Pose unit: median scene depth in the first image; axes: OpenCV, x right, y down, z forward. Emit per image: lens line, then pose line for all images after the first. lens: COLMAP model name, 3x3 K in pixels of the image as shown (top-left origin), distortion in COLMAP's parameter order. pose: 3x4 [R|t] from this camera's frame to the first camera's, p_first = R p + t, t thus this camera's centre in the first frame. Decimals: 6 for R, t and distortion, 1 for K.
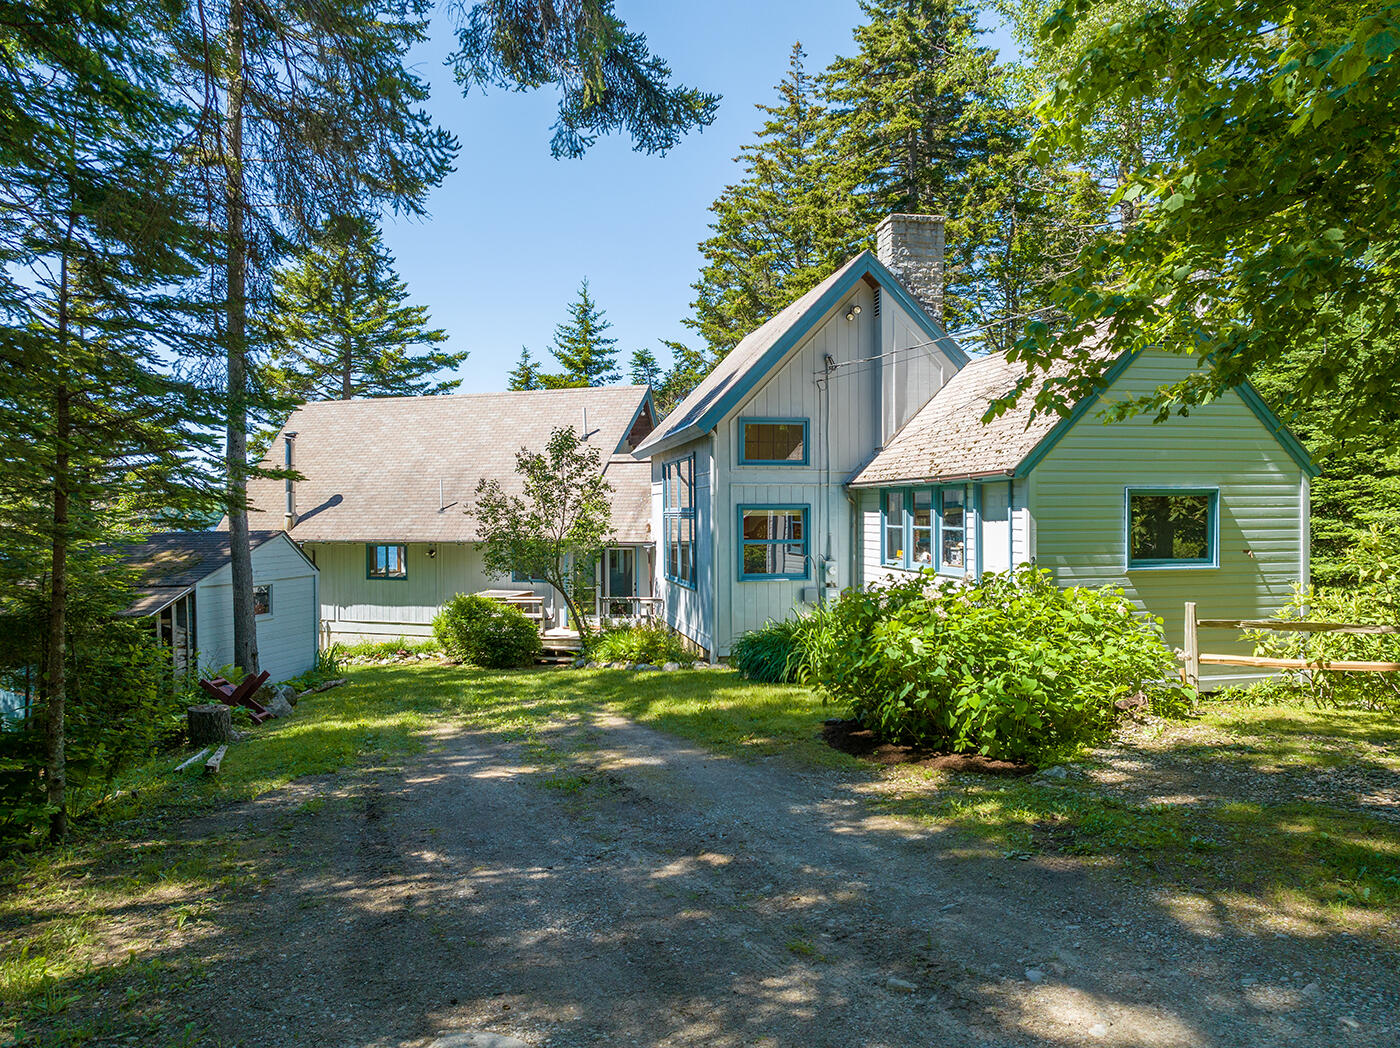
lens RADIAL K [[984.2, 0, 700.0], [0, 984.2, 524.0], [0, 0, 1]] dist [-0.035878, 0.021085]
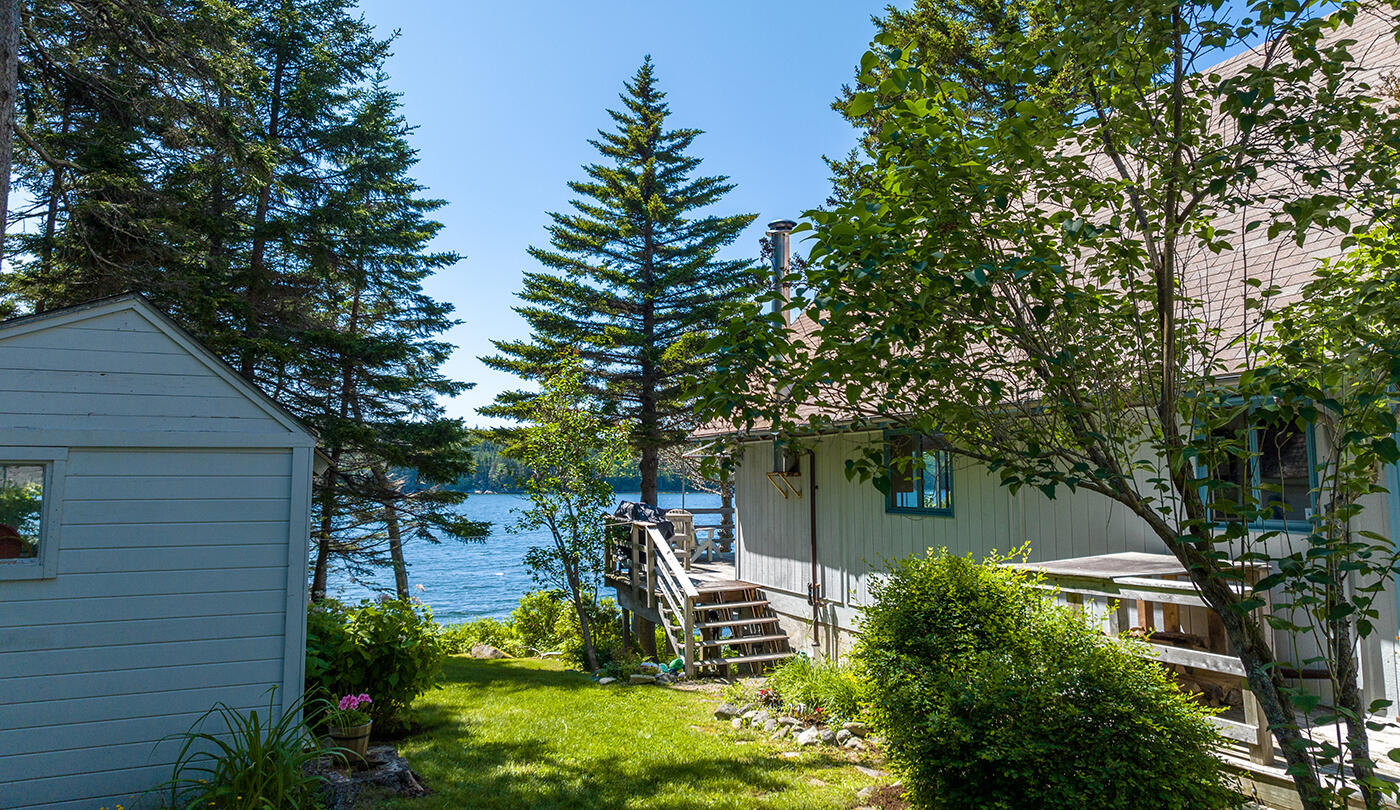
lens RADIAL K [[1011.2, 0, 701.5], [0, 1011.2, 349.9], [0, 0, 1]] dist [0.000541, -0.002107]
pose [[0.651613, -0.091082, -0.753063, -0.060516], [-0.013741, 0.991185, -0.131772, 0.053431], [0.758427, 0.096212, 0.644618, 0.764184]]
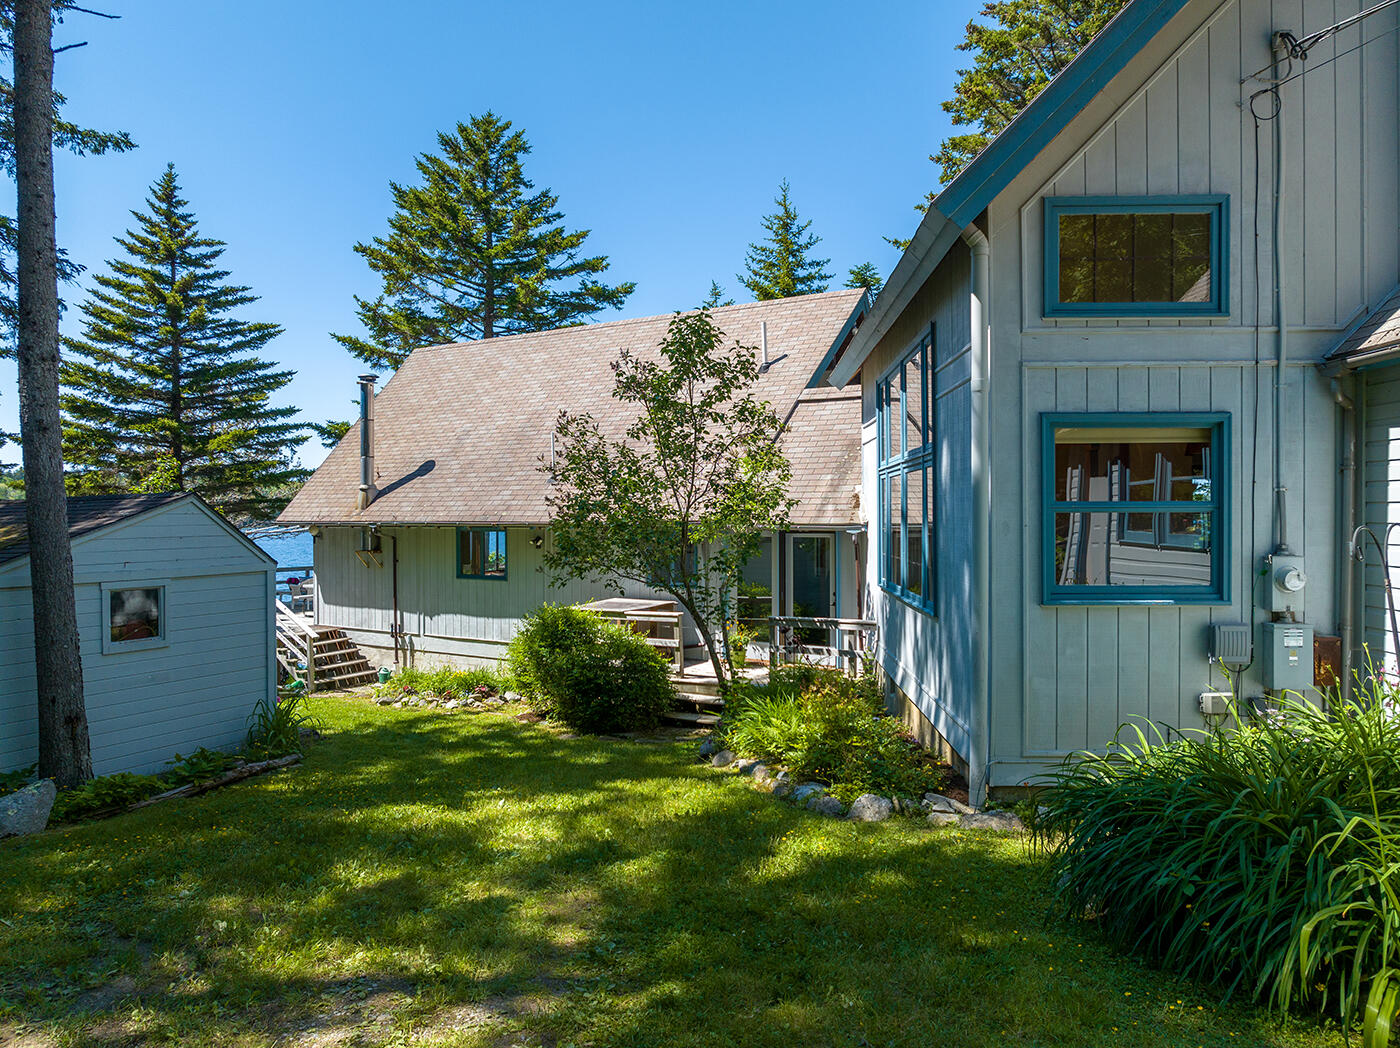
lens RADIAL K [[991.6, 0, 711.8], [0, 991.6, 506.0], [0, 0, 1]] dist [-0.029823, 0.004030]
pose [[0.974057, 0.000804, -0.226300, -0.001302], [-0.004583, 0.999859, -0.016172, 0.018224], [0.226255, 0.016790, 0.973923, 0.412777]]
